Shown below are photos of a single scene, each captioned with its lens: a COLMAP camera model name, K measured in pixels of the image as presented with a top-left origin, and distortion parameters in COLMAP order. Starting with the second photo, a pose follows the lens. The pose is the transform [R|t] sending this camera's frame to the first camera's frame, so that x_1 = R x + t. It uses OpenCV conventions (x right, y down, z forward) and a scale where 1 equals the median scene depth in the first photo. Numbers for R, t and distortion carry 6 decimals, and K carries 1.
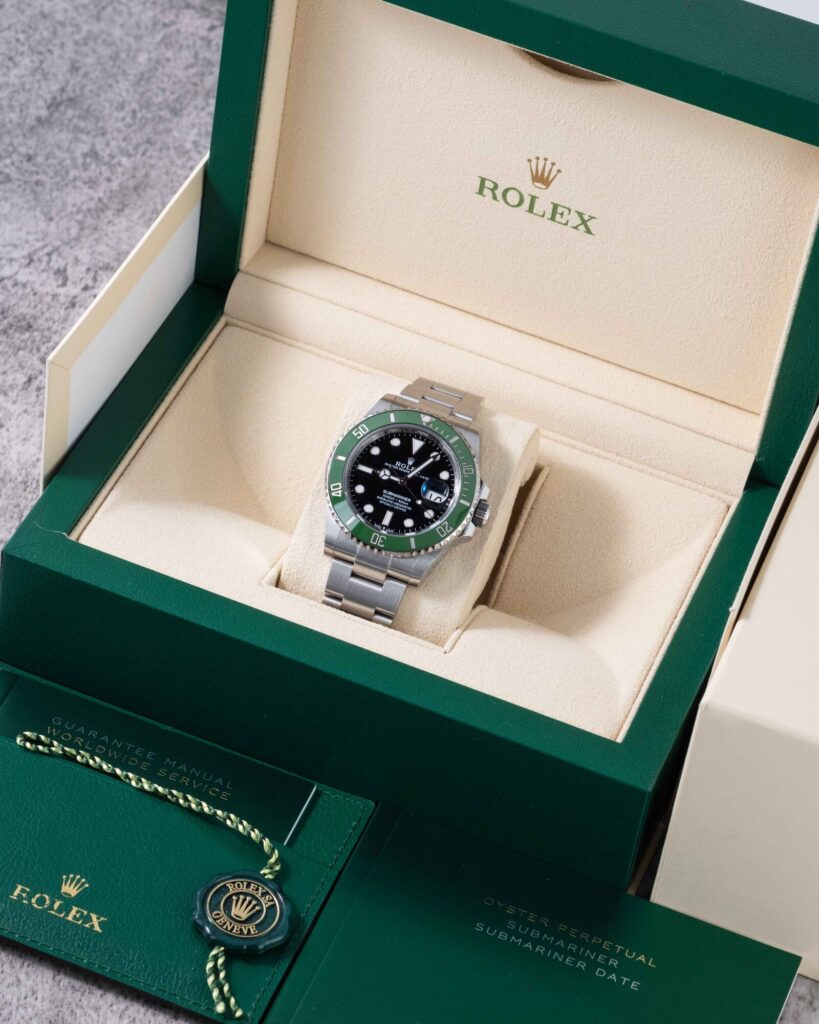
lens RADIAL K [[4735.3, 0, 409.5], [0, 4735.3, 512.0], [0, 0, 1]] dist [0.277042, -2.540992]
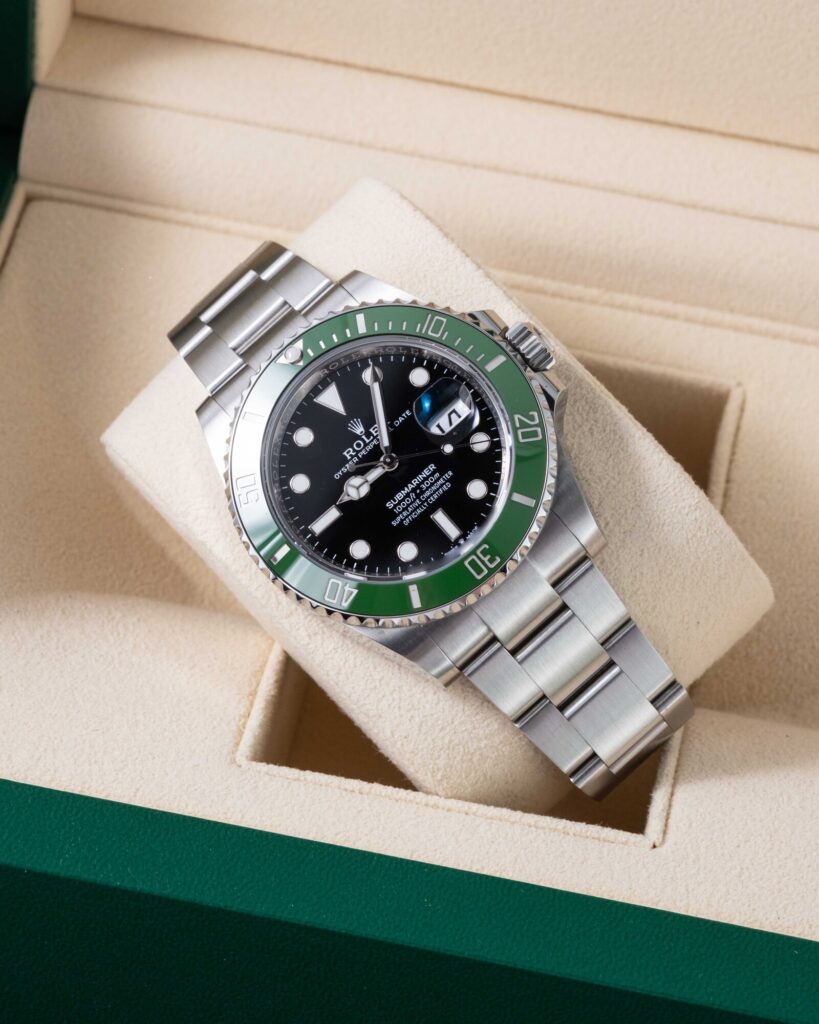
lens RADIAL K [[4735.3, 0, 409.5], [0, 4735.3, 512.0], [0, 0, 1]] dist [0.277042, -2.540992]
pose [[0.981379, -0.170117, 0.089195, -0.052003], [0.161315, 0.982019, 0.098067, -0.052320], [-0.104274, -0.081853, 0.991175, 0.534790]]
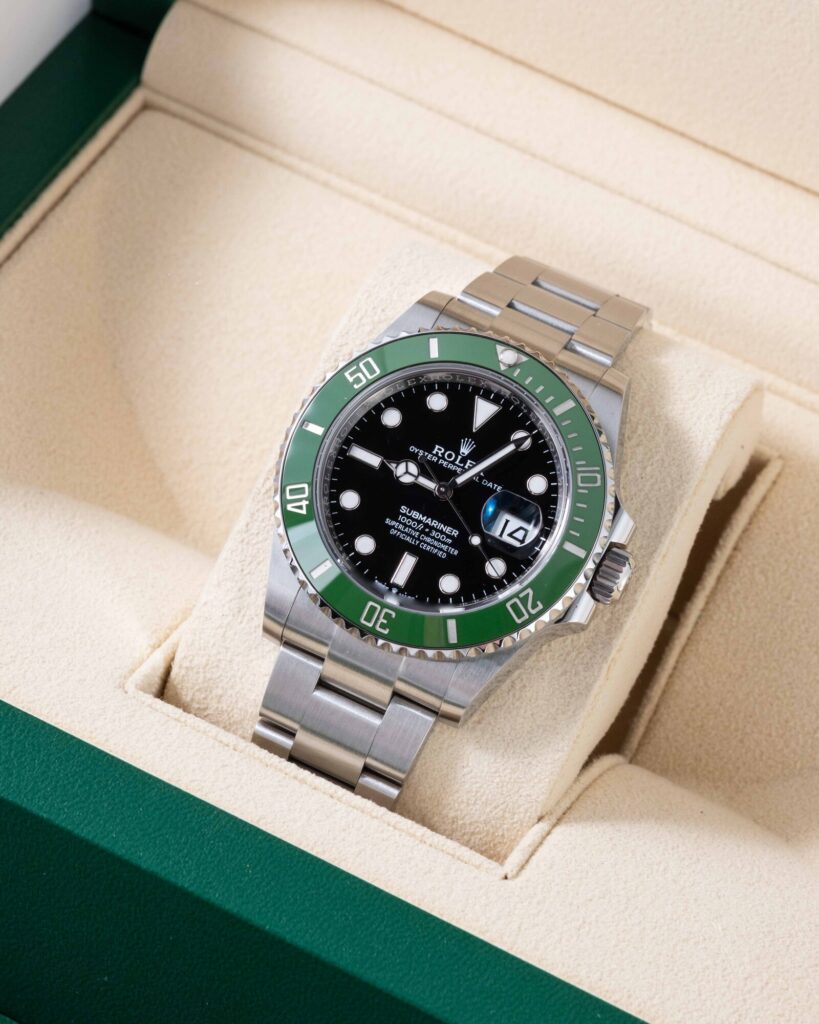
lens RADIAL K [[4735.3, 0, 409.5], [0, 4735.3, 512.0], [0, 0, 1]] dist [0.277042, -2.540992]
pose [[0.994250, 0.077595, -0.073797, 0.028957], [-0.072670, 0.995087, 0.067234, -0.034726], [0.078651, -0.061485, 0.995004, 0.544396]]
